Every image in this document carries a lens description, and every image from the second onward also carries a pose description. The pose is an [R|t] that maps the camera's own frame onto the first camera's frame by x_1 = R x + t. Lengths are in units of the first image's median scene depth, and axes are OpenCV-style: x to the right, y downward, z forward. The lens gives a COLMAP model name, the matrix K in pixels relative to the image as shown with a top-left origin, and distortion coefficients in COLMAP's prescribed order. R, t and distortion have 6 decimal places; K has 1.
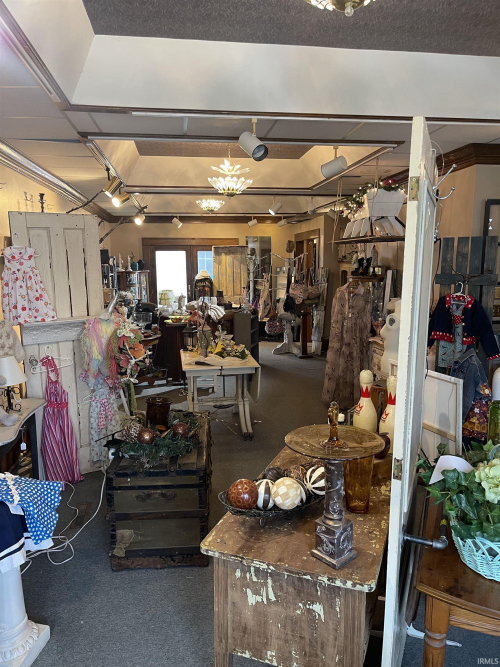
lens RADIAL K [[500.0, 0, 249.3], [0, 500.0, 335.7], [0, 0, 1]] dist [0.070758, -0.105001]
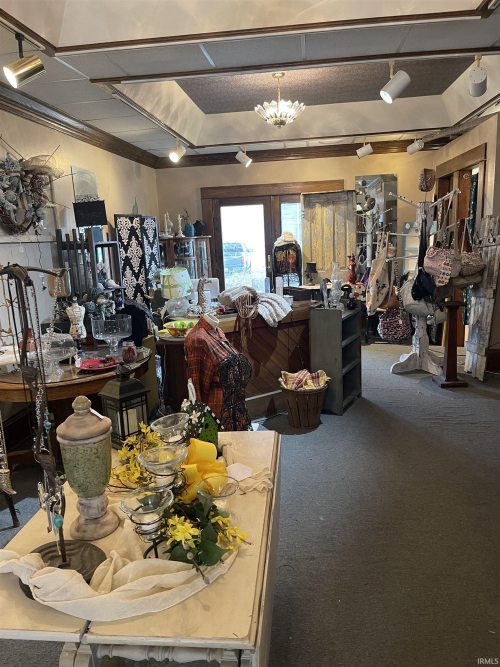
lens RADIAL K [[500.0, 0, 249.3], [0, 500.0, 335.7], [0, 0, 1]] dist [0.070758, -0.105001]
pose [[0.966537, 0.013754, -0.256158, 0.033849], [0.002555, 0.997996, 0.063227, -0.039633], [0.256514, -0.061766, 0.964565, 0.371971]]
